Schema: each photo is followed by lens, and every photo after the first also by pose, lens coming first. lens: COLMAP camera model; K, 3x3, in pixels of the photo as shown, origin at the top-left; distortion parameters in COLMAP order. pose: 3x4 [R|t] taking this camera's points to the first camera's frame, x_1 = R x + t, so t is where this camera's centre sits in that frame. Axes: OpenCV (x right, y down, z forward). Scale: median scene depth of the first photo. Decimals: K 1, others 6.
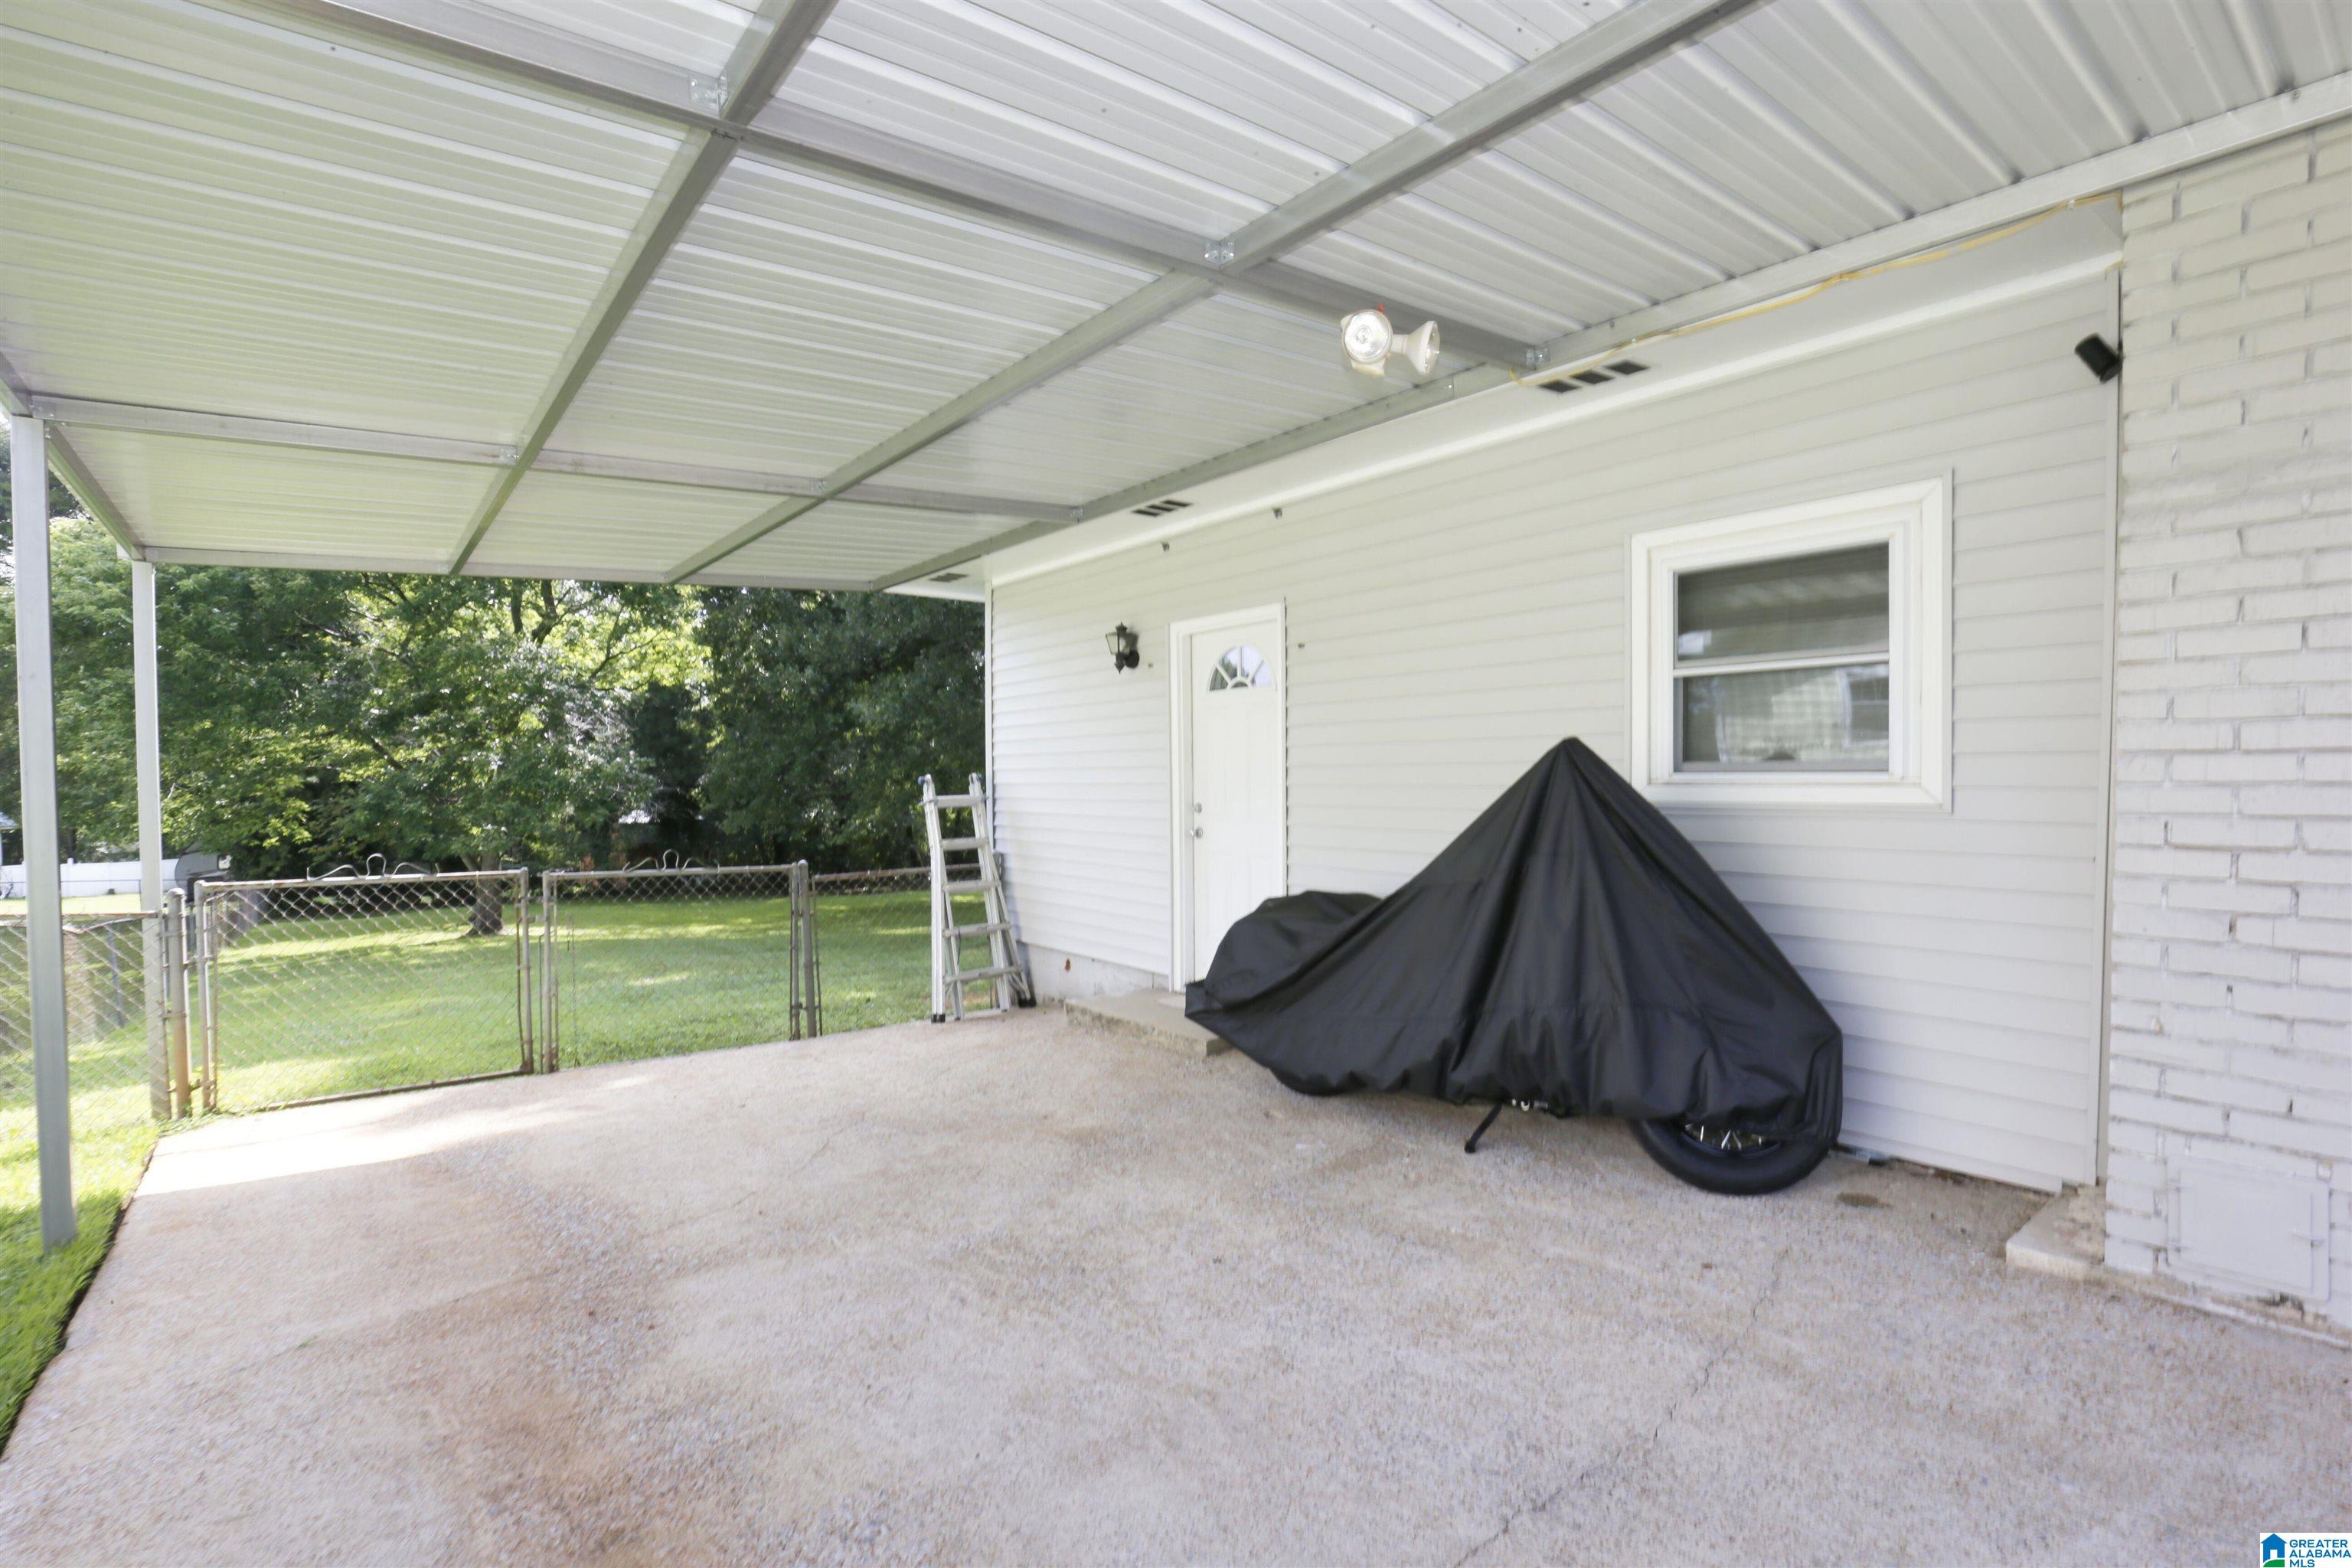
lens RADIAL K [[1116.5, 0, 1176.0], [0, 1116.5, 784.0], [0, 0, 1]] dist [-0.000045, -0.000060]
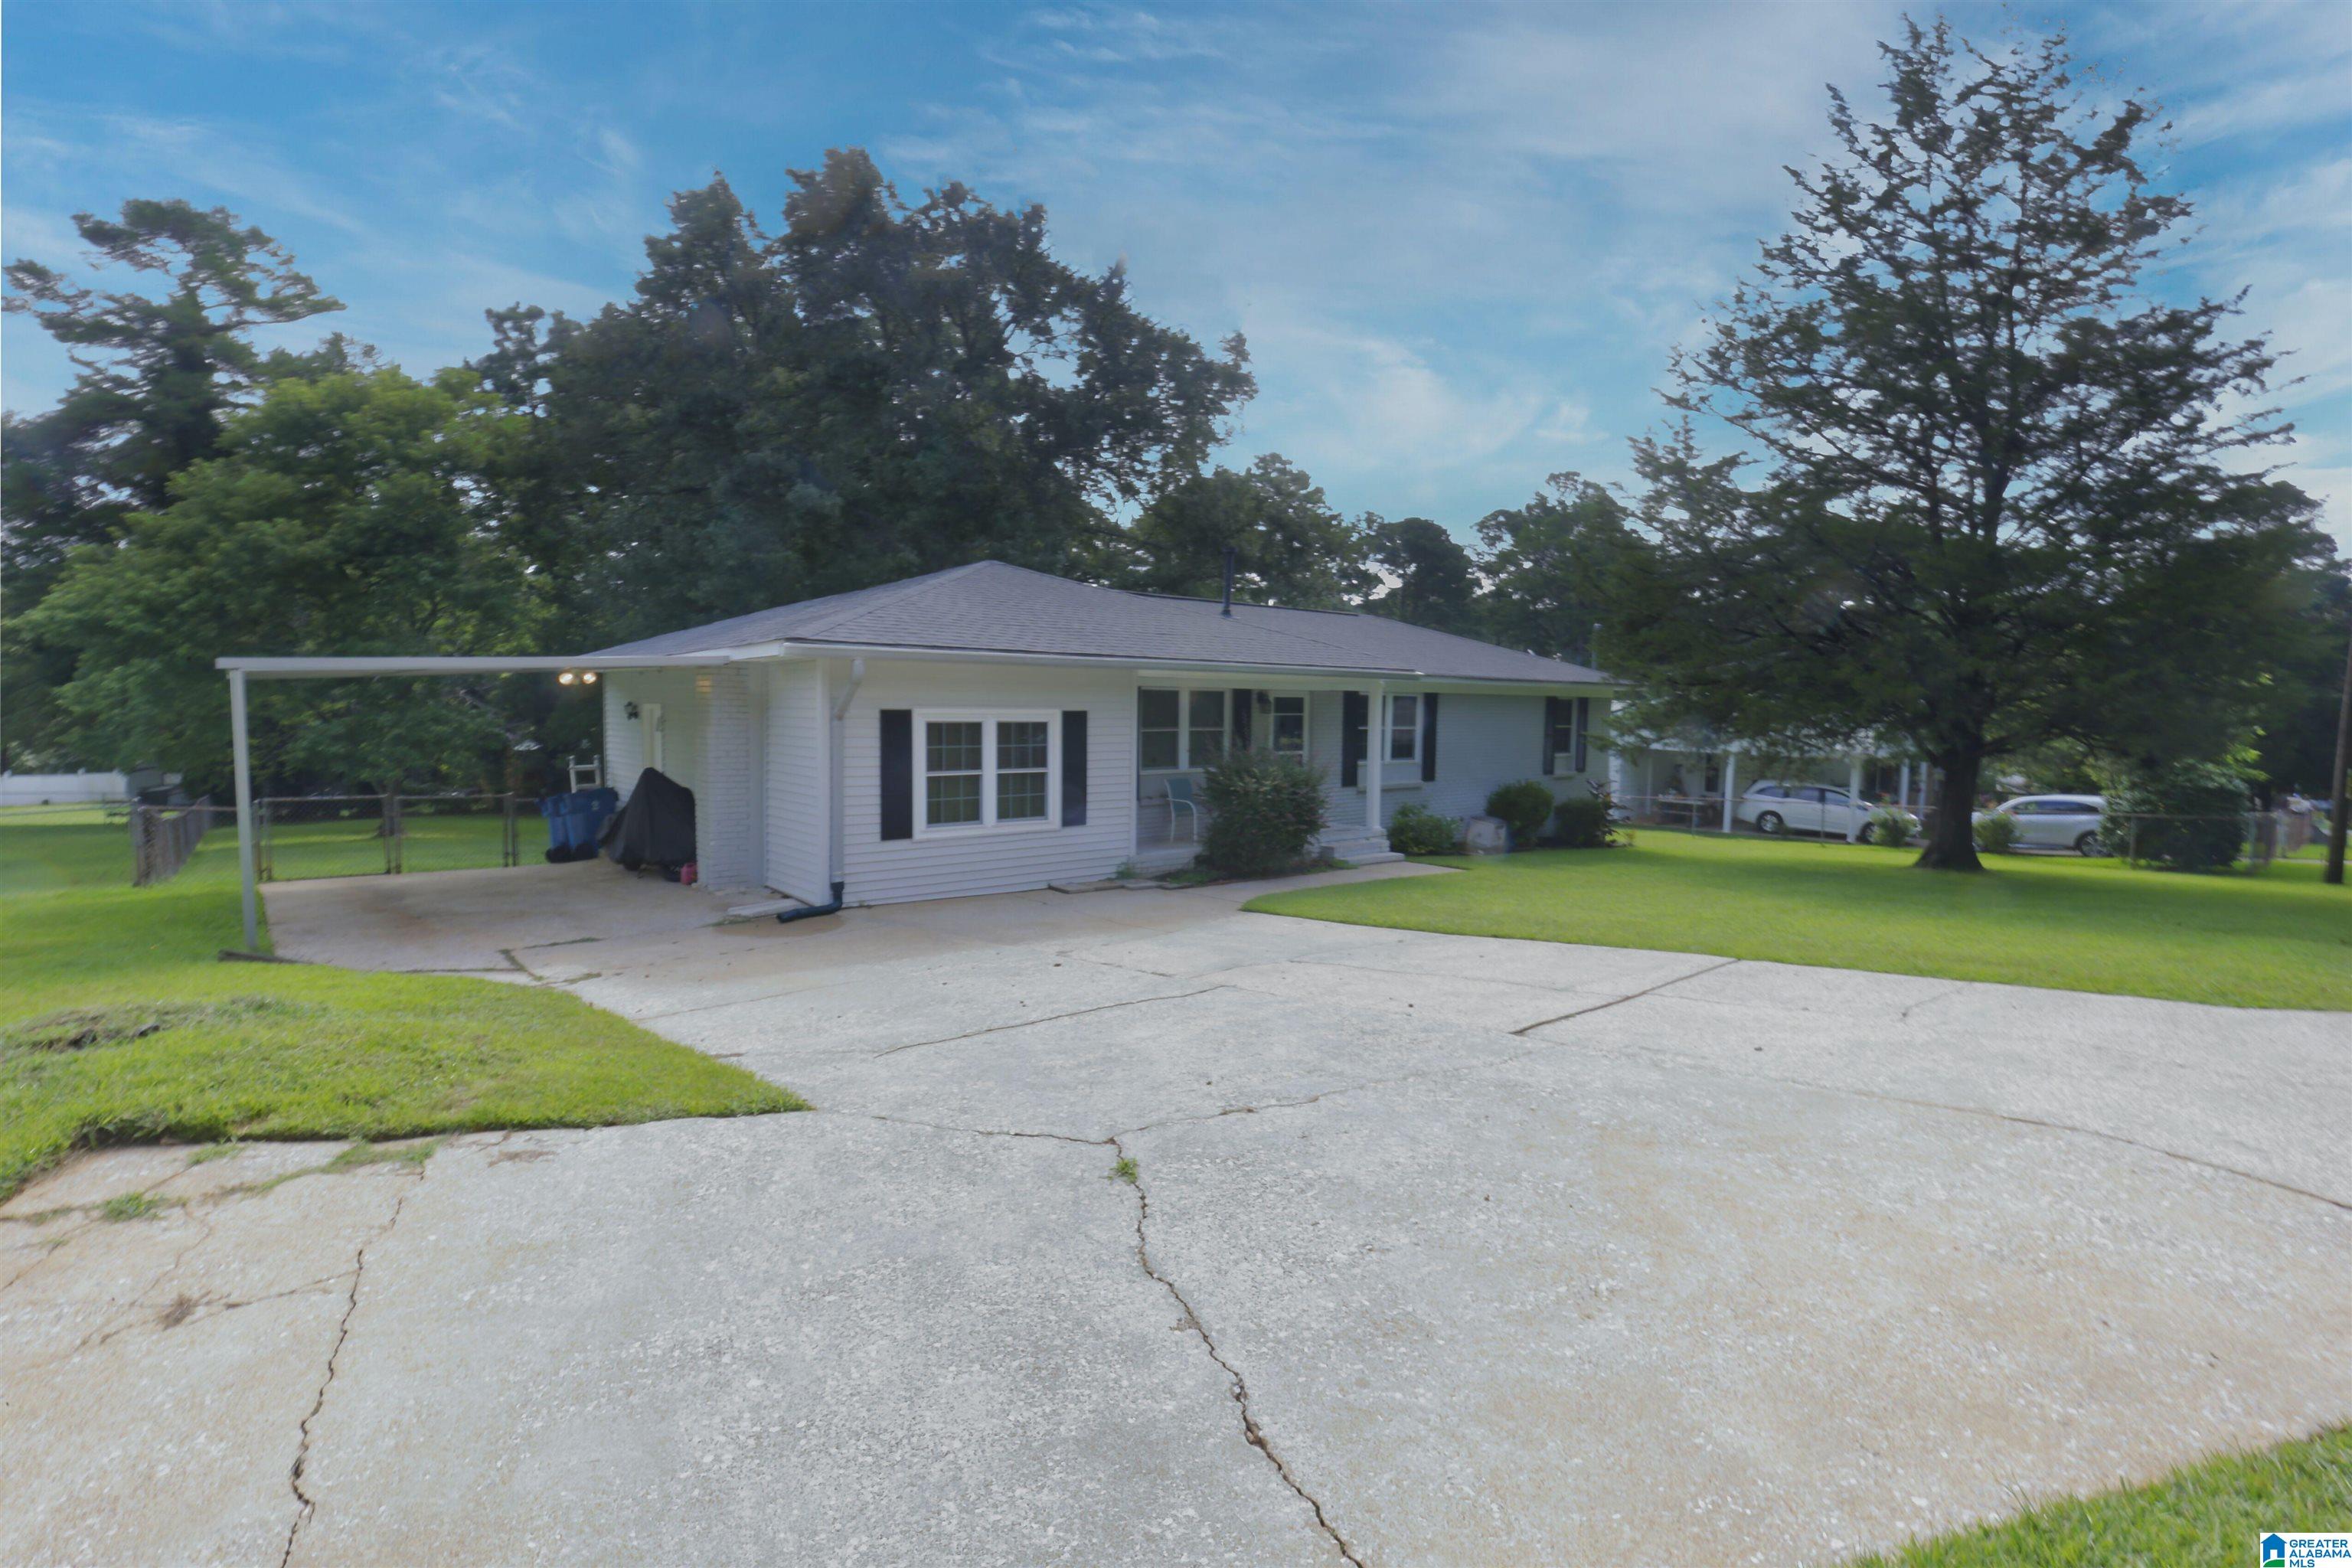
lens RADIAL K [[1116.5, 0, 1176.0], [0, 1116.5, 784.0], [0, 0, 1]] dist [-0.000045, -0.000060]
pose [[0.998627, 0.015526, 0.050035, 0.308095], [-0.018758, 0.997723, 0.064780, -0.041615], [-0.048915, -0.065630, 0.996644, -0.459834]]
